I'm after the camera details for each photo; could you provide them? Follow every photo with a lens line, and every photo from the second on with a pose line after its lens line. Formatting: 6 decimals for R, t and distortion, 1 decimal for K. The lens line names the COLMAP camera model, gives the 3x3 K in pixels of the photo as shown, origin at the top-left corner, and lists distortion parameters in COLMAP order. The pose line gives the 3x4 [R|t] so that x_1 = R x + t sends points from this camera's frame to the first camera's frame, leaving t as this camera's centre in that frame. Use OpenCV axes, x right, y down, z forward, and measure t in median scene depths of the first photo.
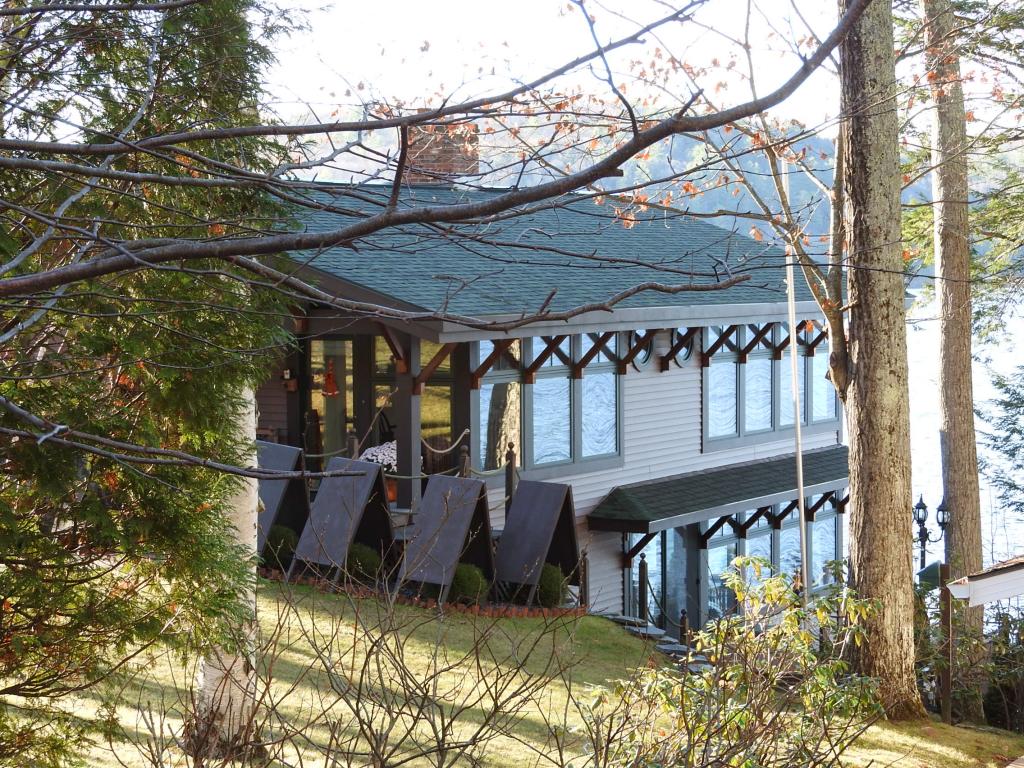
lens RADIAL K [[2589.5, 0, 512.0], [0, 2589.5, 384.0], [0, 0, 1]] dist [-0.044827, 0.146234]
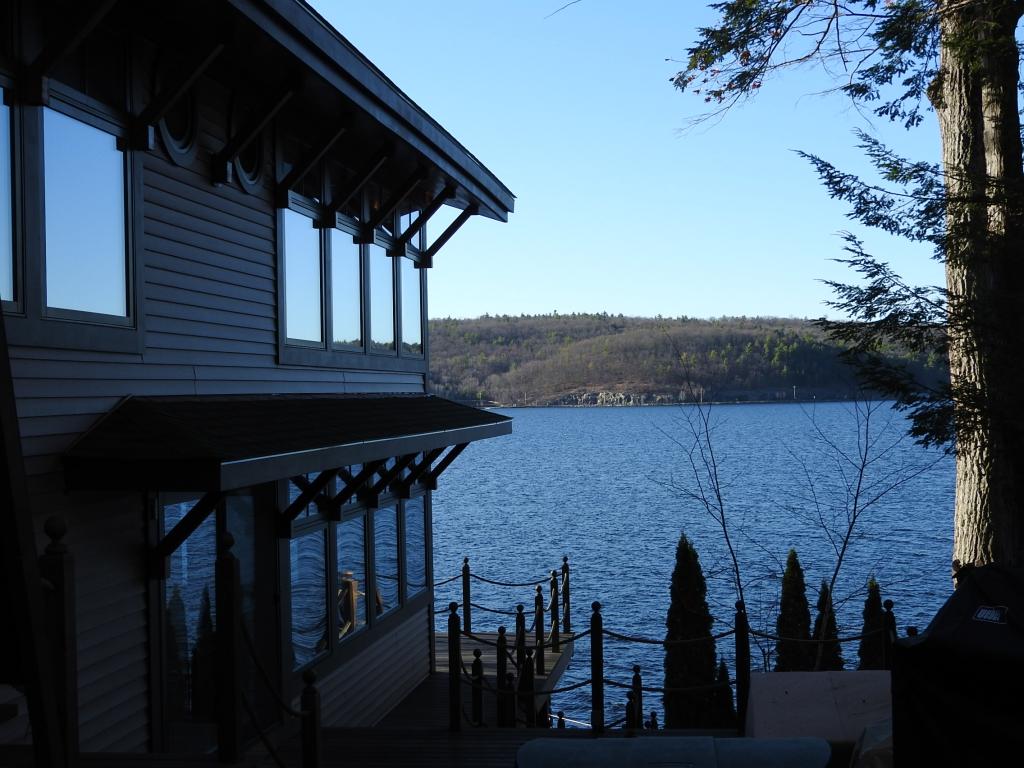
lens RADIAL K [[1472.4, 0, 512.0], [0, 1472.4, 384.0], [0, 0, 1]] dist [0.109958, 0.027353]
pose [[0.947838, -0.015752, 0.318362, 0.021506], [0.034530, 0.997975, -0.053426, 0.052608], [-0.316875, 0.061632, 0.946463, 0.728090]]
